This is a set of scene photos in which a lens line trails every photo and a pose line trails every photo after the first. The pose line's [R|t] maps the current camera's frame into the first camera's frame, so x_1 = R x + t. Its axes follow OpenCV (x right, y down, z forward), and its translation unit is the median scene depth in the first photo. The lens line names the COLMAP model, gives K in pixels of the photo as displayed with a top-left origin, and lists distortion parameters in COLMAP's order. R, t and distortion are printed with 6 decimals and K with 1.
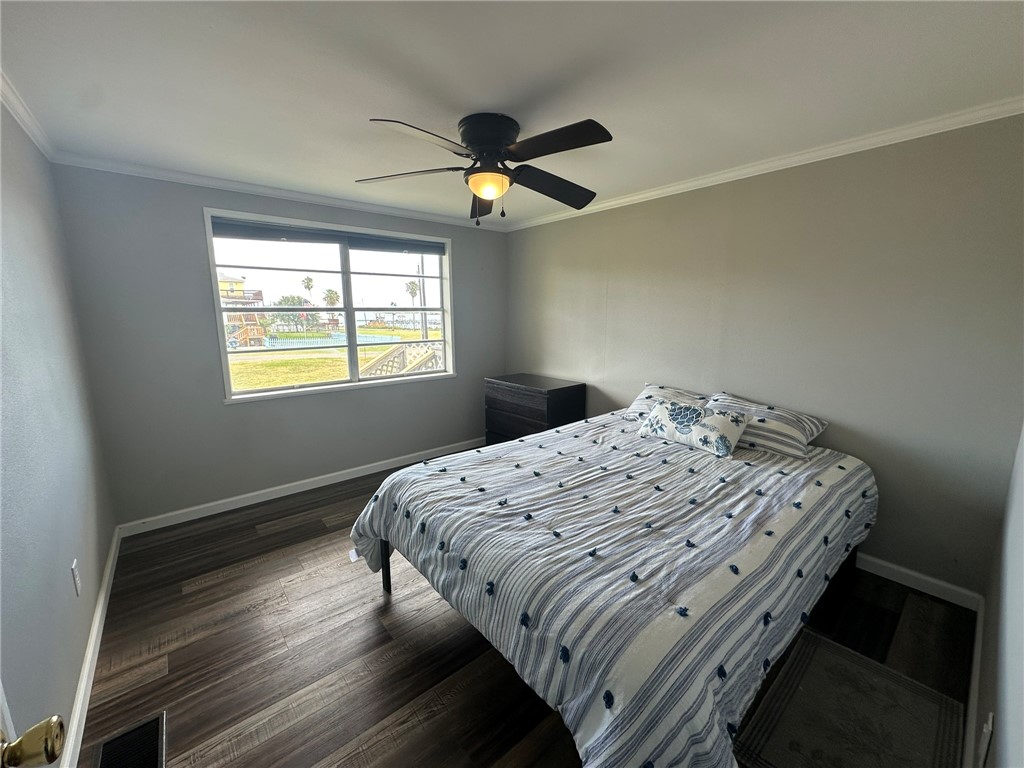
lens RADIAL K [[410.1, 0, 519.3], [0, 410.1, 389.1], [0, 0, 1]] dist [-0.001264, -0.000060]
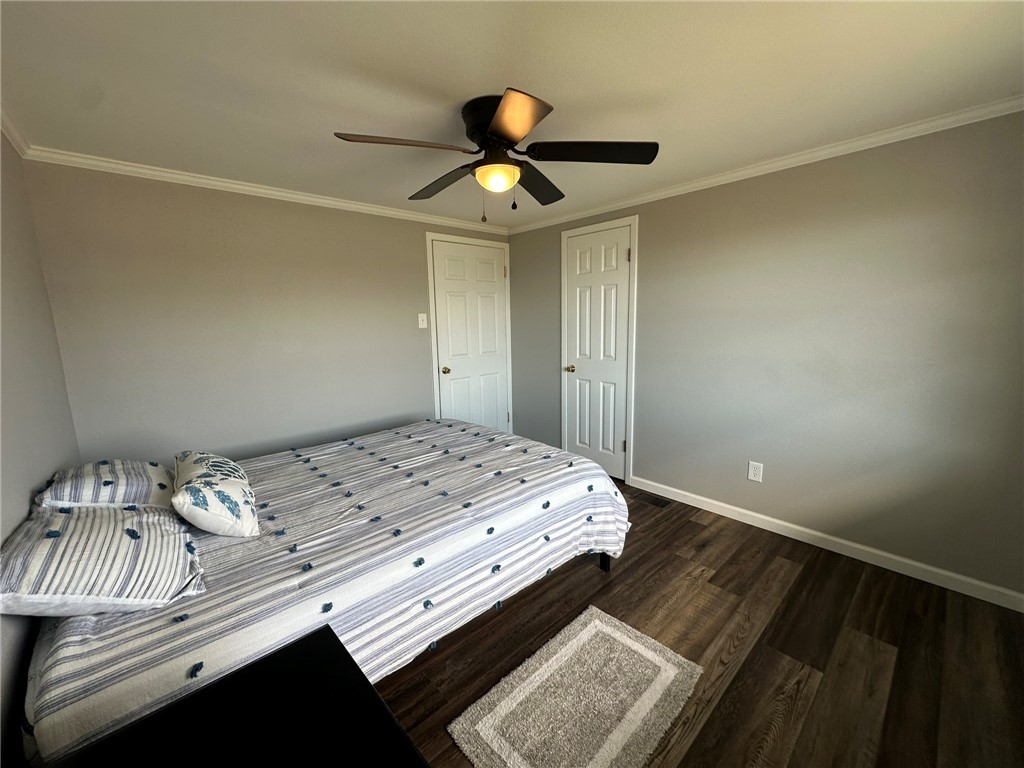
lens RADIAL K [[409.8, 0, 512.1], [0, 409.8, 384.2], [0, 0, 1]] dist [-0.003756, 0.000630]
pose [[-0.999502, 0.025031, -0.019225, -0.071176], [0.016800, 0.937599, 0.347312, -0.347026], [0.026719, 0.346816, -0.937552, 1.846602]]
